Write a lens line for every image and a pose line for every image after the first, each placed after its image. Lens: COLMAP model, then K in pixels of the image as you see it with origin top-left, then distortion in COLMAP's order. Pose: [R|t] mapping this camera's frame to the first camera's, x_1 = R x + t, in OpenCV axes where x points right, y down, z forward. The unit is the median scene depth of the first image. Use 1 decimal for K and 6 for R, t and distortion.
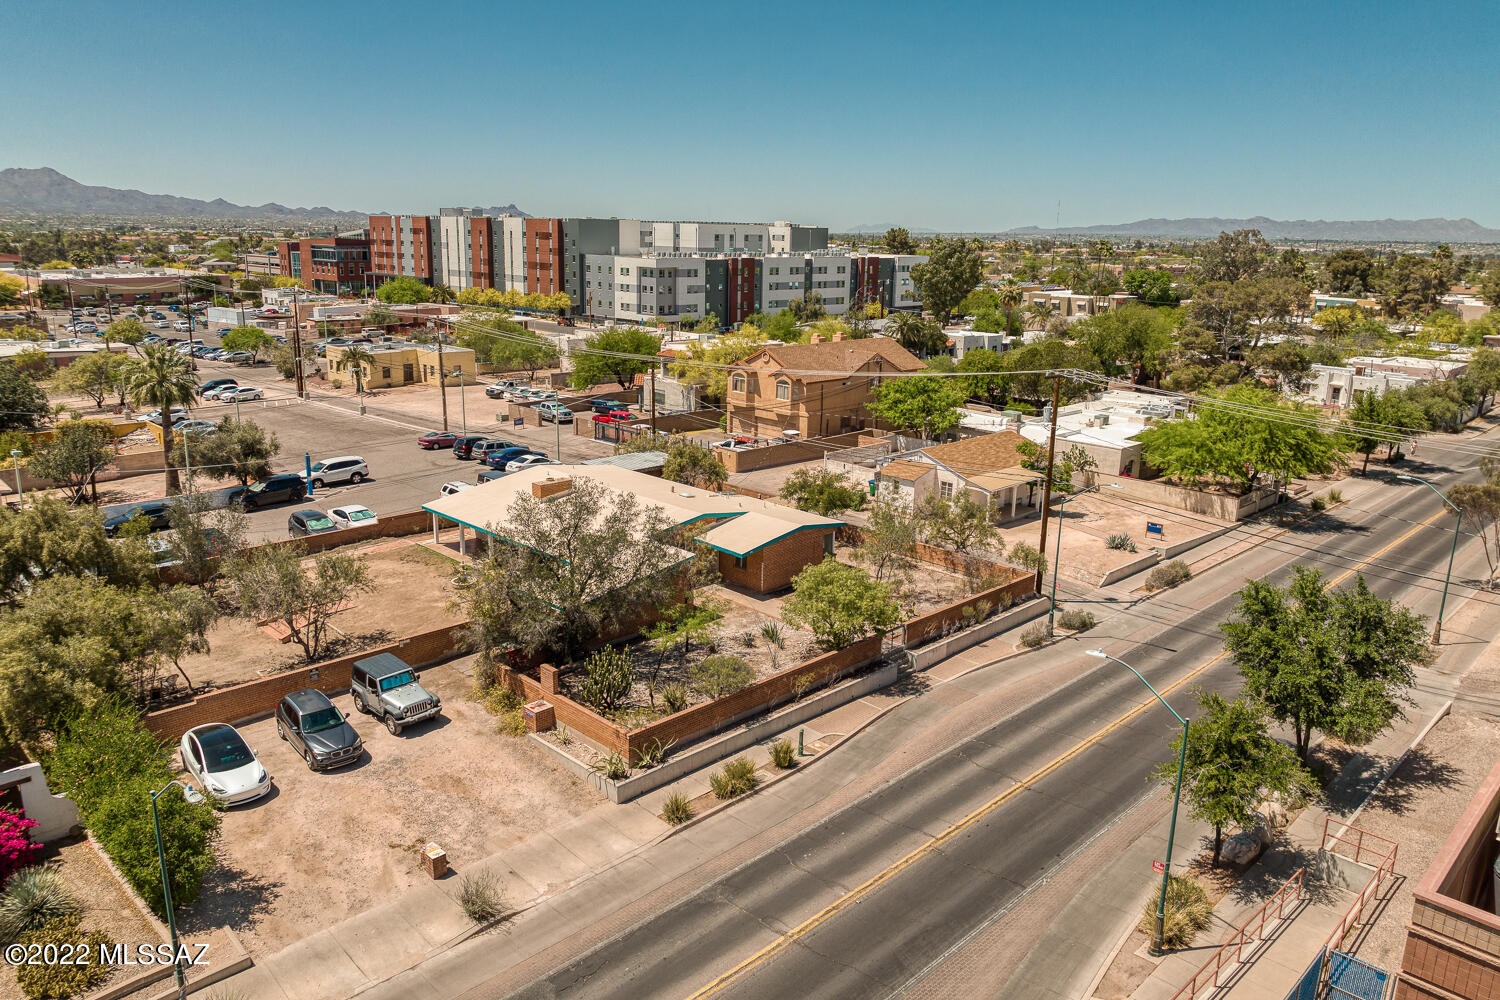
lens RADIAL K [[1069.1, 0, 752.2], [0, 1069.1, 518.4], [0, 0, 1]] dist [-0.035776, -0.001286]
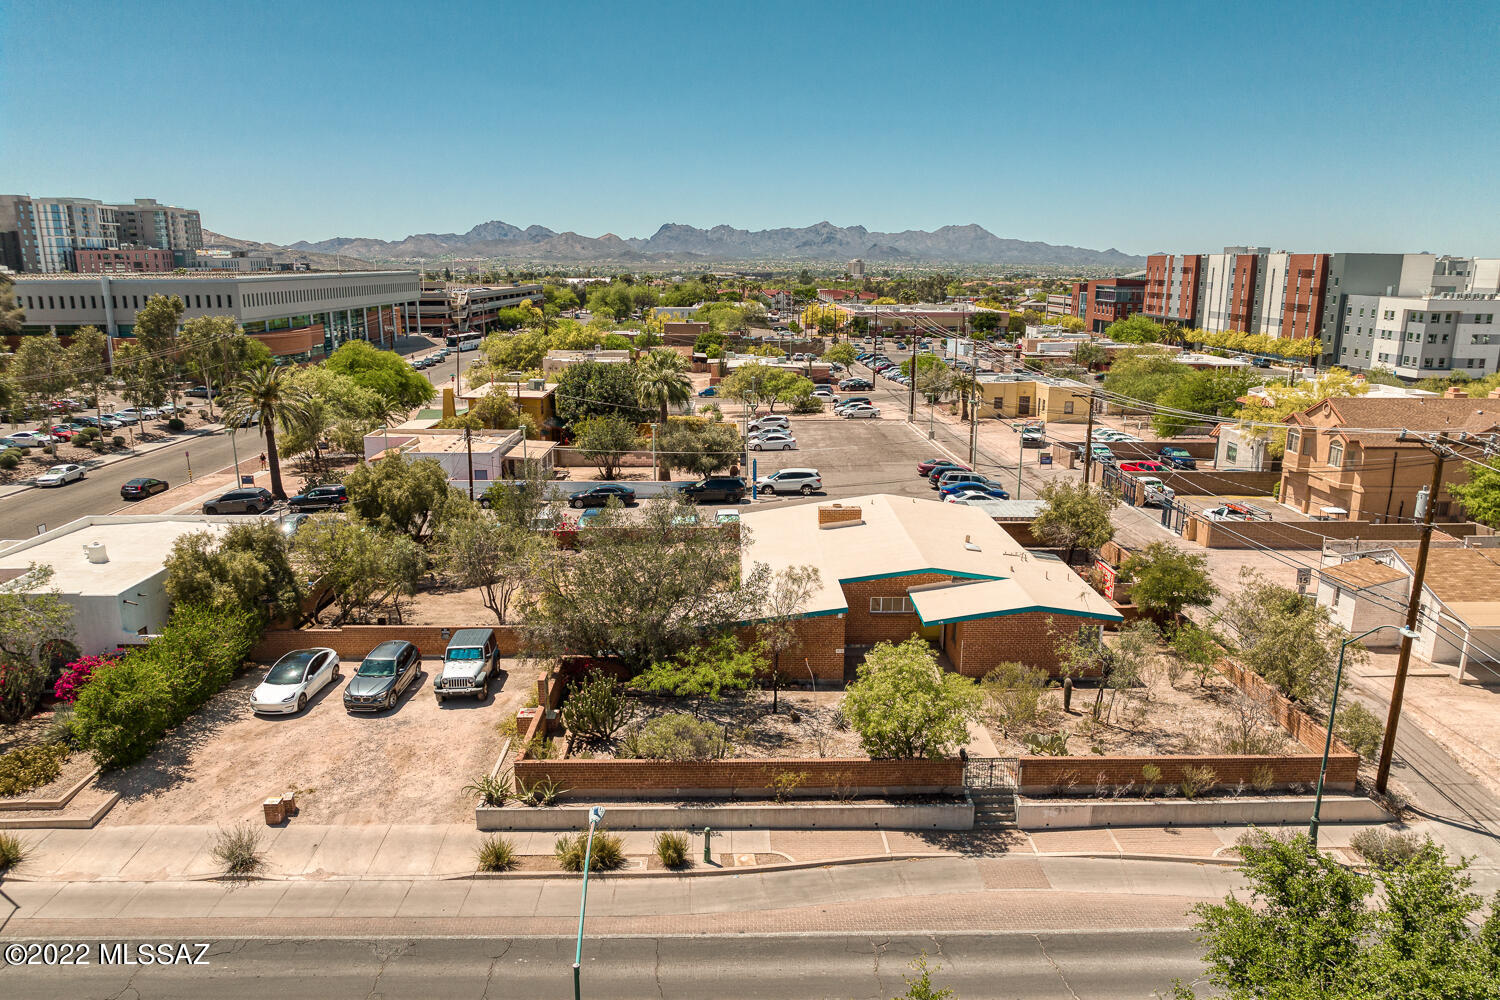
lens RADIAL K [[1069.1, 0, 752.2], [0, 1069.1, 518.4], [0, 0, 1]] dist [-0.035776, -0.001286]
pose [[0.717524, 0.142581, -0.681784, 0.107706], [-0.171993, 0.984782, 0.024938, -0.010159], [0.674965, 0.099368, 0.731128, 0.078912]]
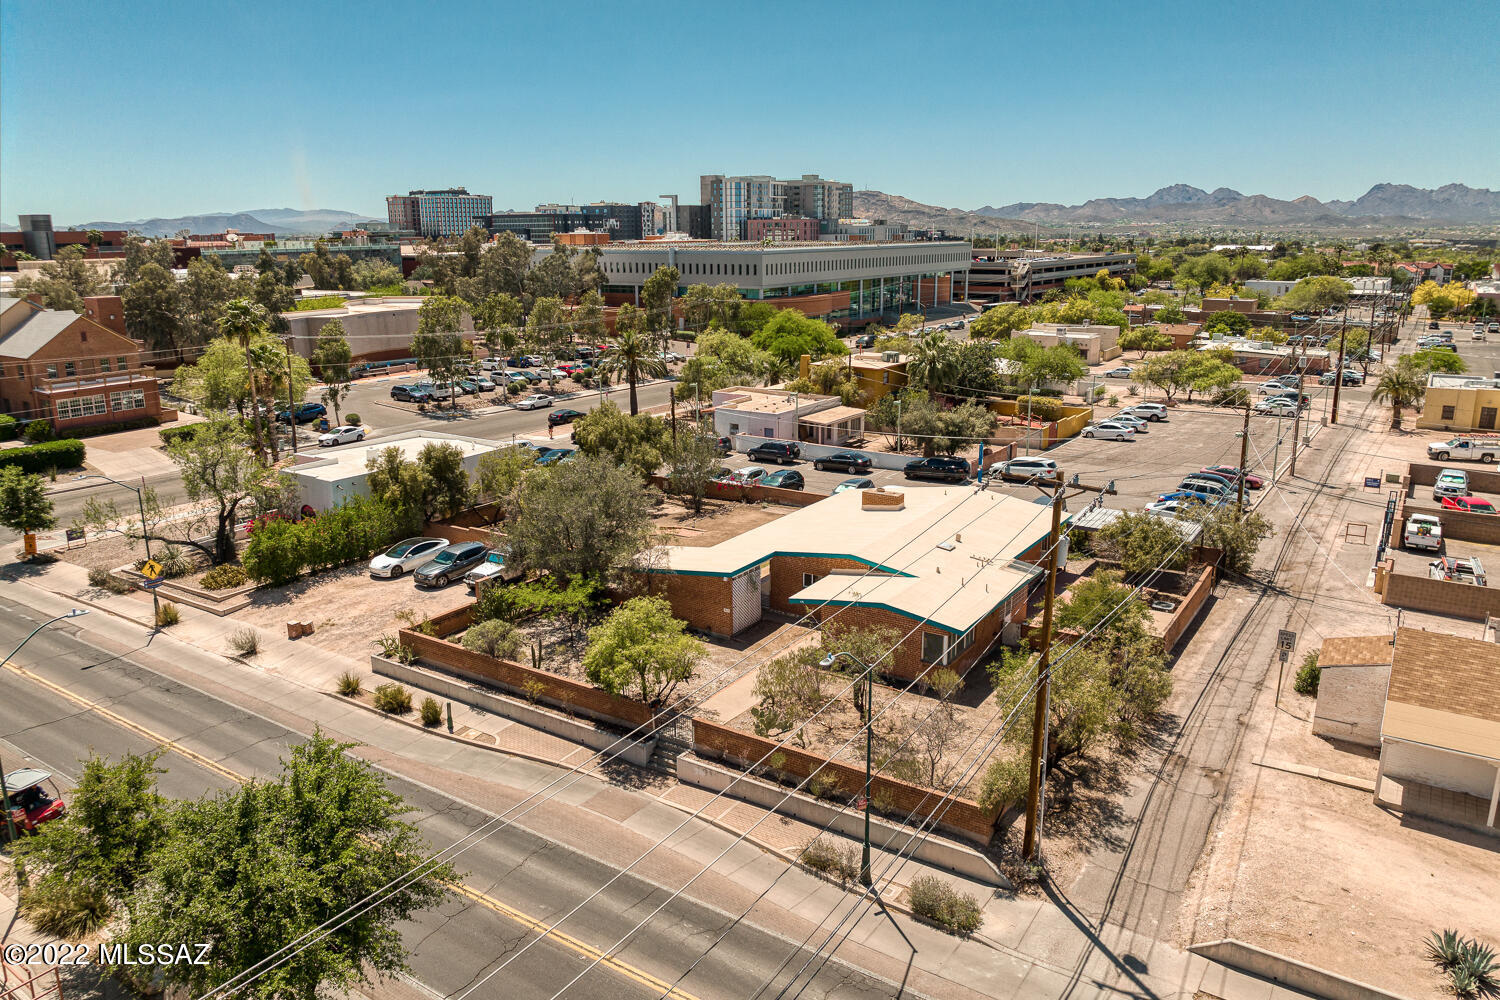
lens RADIAL K [[1056.4, 0, 757.9], [0, 1056.4, 501.2], [0, 0, 1]] dist [-0.040714, -0.000654]
pose [[0.194755, 0.223064, -0.955151, 0.196222], [-0.248437, 0.953261, 0.171967, -0.045712], [0.948868, 0.203803, 0.241070, 0.186933]]
